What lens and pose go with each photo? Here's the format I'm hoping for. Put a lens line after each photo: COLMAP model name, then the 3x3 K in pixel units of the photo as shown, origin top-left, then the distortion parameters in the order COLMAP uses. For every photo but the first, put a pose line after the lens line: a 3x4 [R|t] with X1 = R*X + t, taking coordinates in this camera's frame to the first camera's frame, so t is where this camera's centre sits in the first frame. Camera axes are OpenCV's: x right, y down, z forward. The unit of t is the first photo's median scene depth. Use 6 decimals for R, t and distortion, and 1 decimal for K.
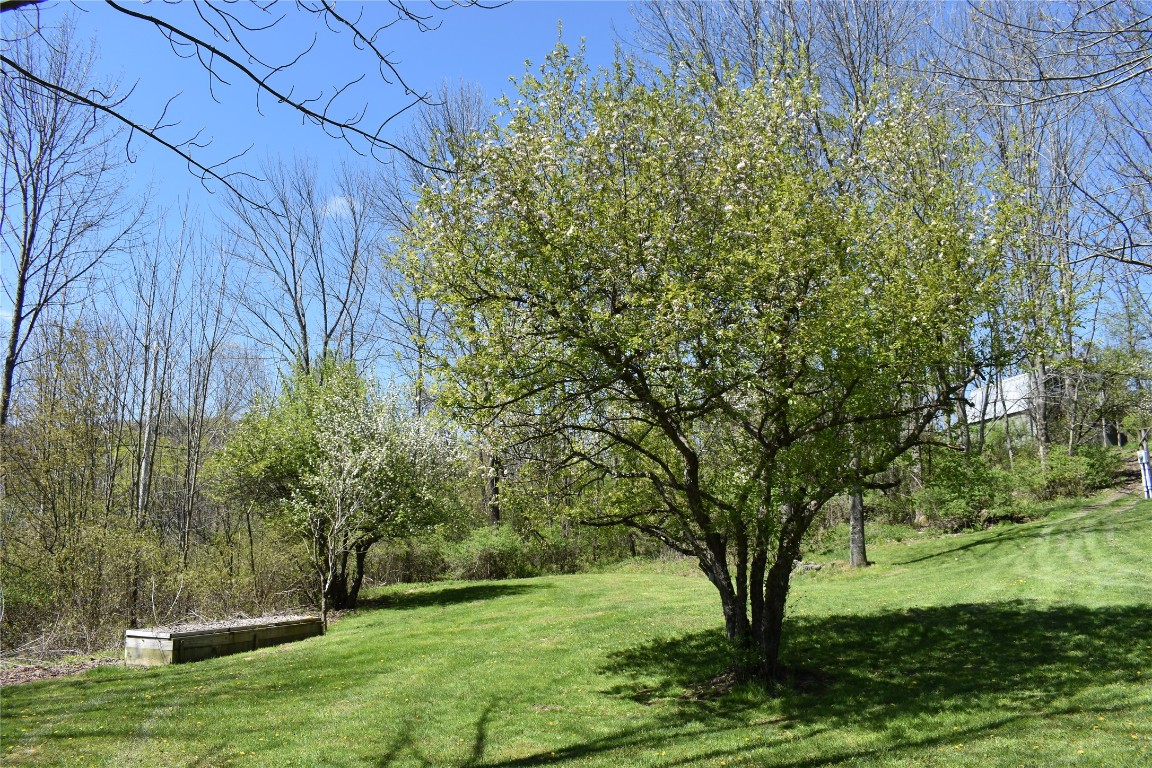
lens RADIAL K [[893.3, 0, 572.2], [0, 893.3, 383.4], [0, 0, 1]] dist [-0.099925, 0.017334]
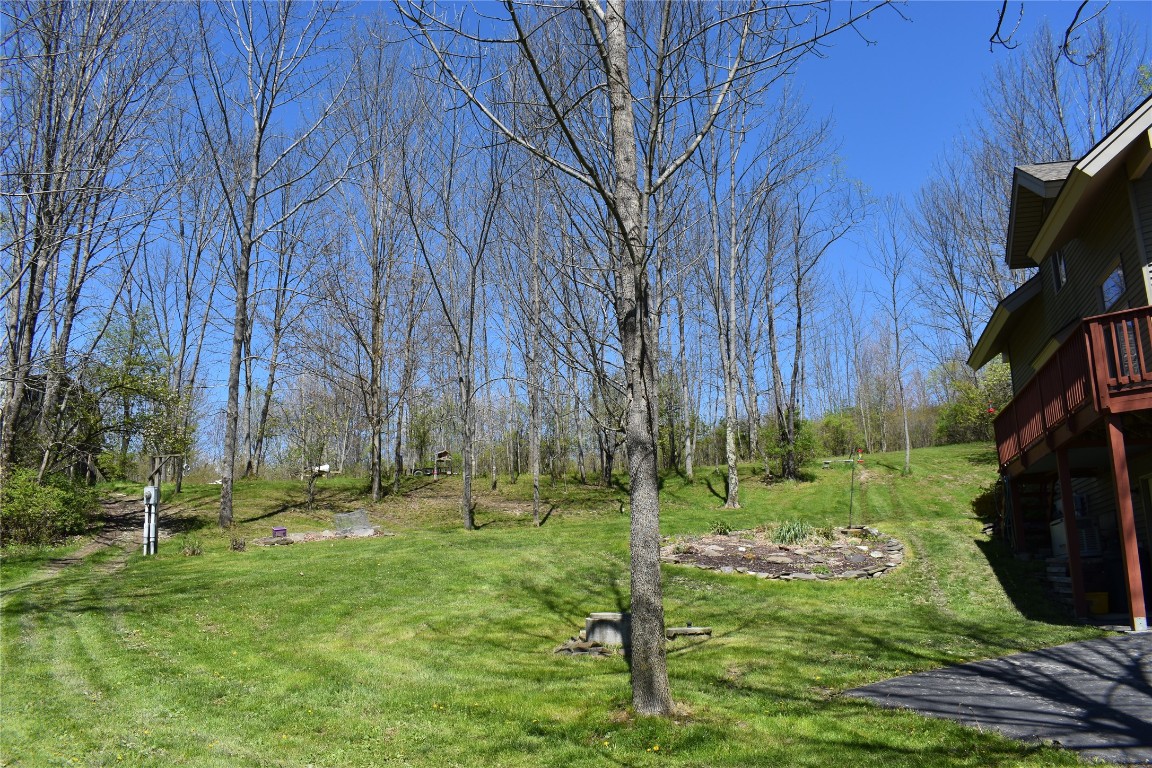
lens RADIAL K [[893.3, 0, 573.2], [0, 893.3, 380.4], [0, 0, 1]] dist [-0.099925, 0.017334]
pose [[0.448730, 0.200744, 0.870829, 0.174875], [-0.153123, 0.977305, -0.146386, 0.044576], [-0.880451, -0.067656, 0.469284, 0.358441]]
